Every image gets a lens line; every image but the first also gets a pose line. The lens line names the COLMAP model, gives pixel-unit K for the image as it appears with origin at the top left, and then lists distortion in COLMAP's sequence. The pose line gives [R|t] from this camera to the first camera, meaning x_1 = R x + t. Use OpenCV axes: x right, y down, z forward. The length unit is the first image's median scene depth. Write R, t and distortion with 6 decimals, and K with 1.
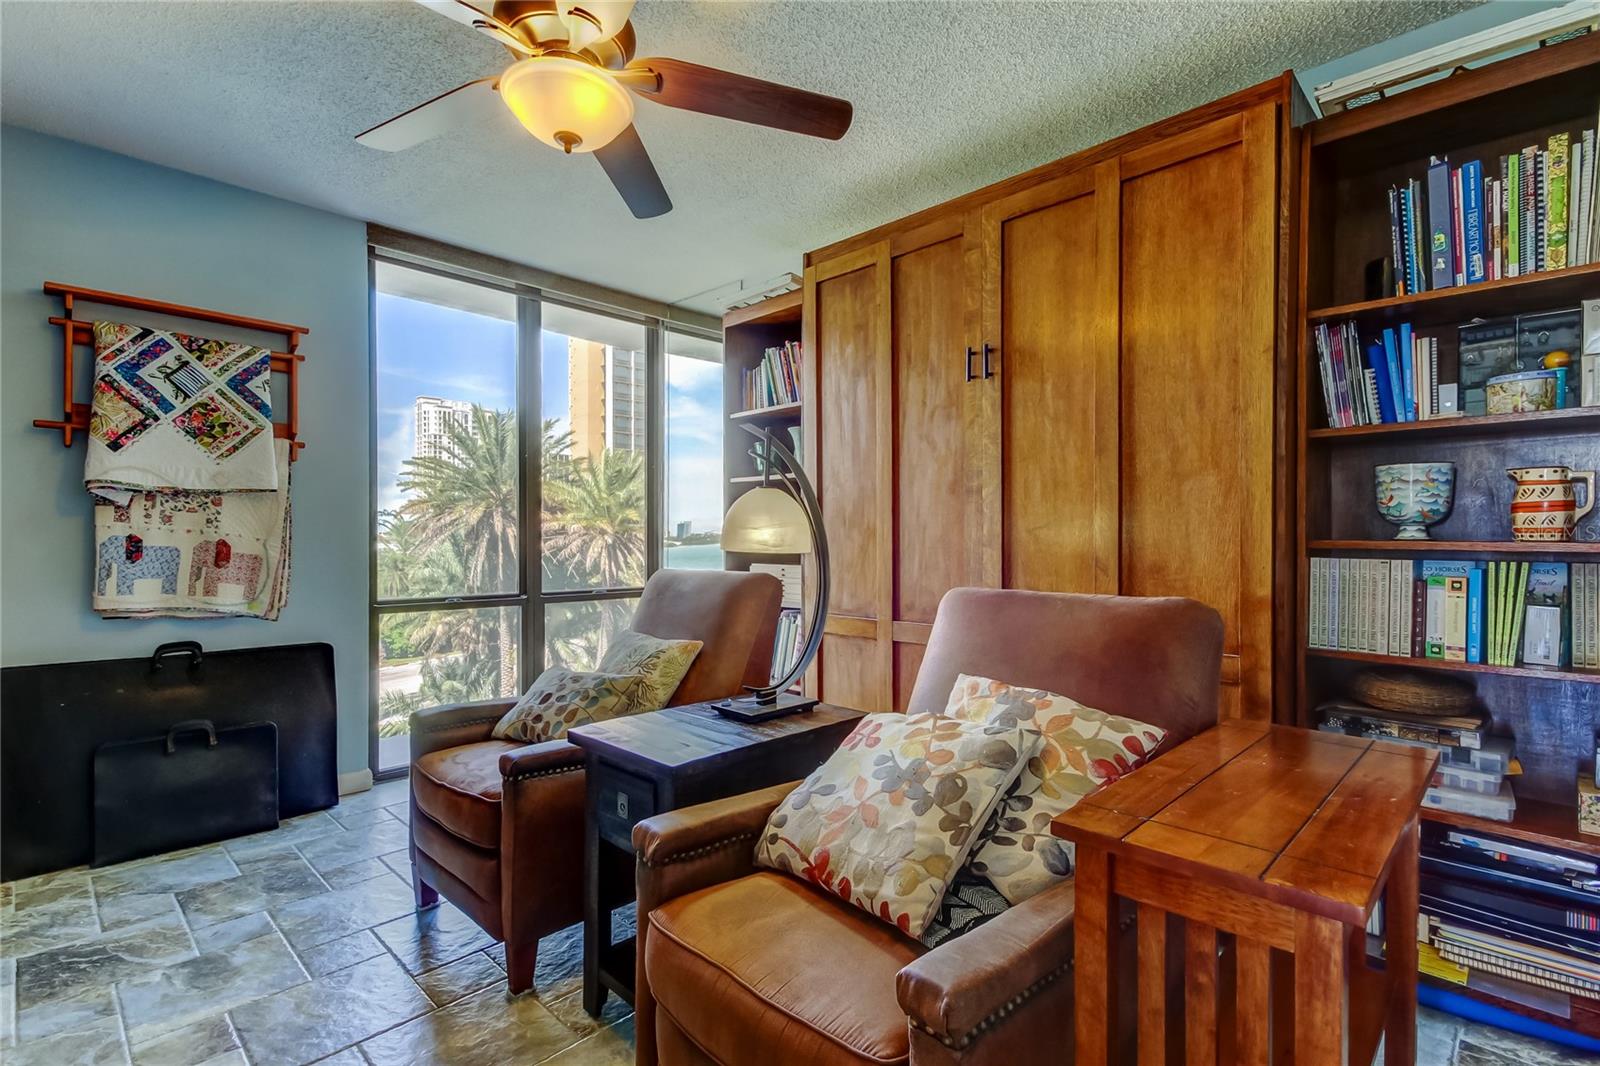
lens RADIAL K [[755.7, 0, 801.0], [0, 755.7, 540.9], [0, 0, 1]] dist [0.027661, -0.010538]
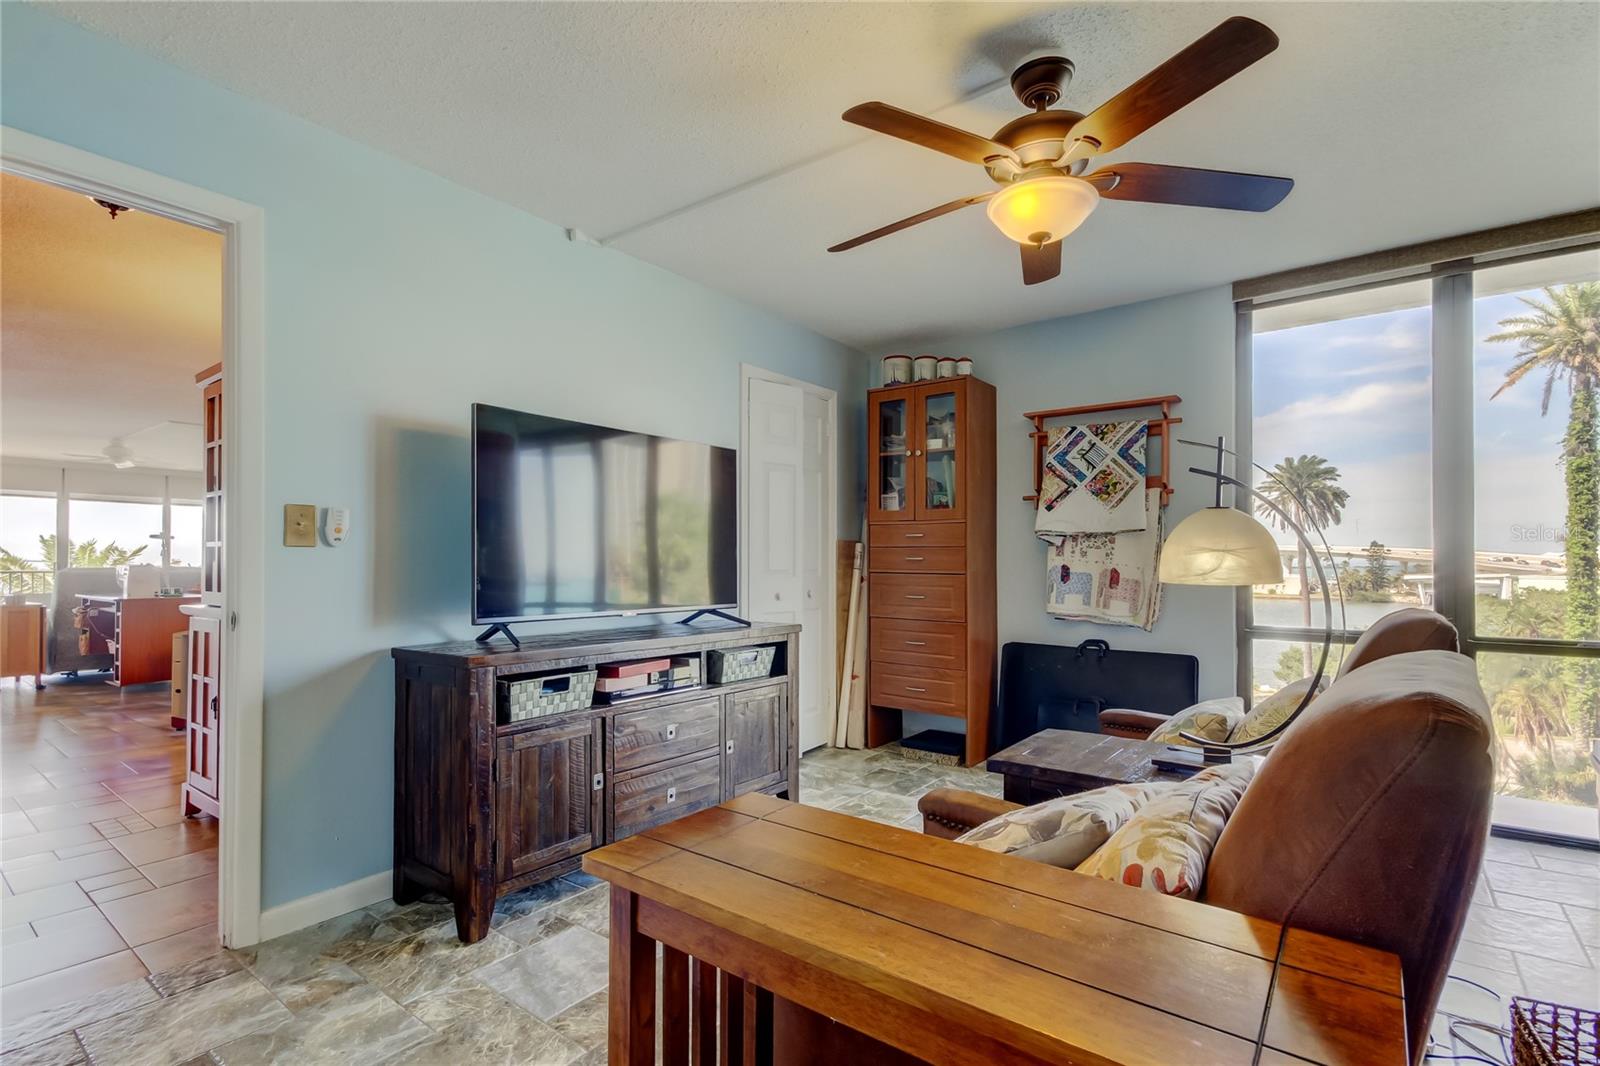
lens RADIAL K [[755.7, 0, 800.6], [0, 755.7, 544.1], [0, 0, 1]] dist [0.027661, -0.010538]
pose [[0.124911, -0.029303, -0.991735, 0.526397], [-0.001243, 0.999558, -0.029691, -0.003317], [0.992167, 0.004942, 0.124820, 0.280771]]
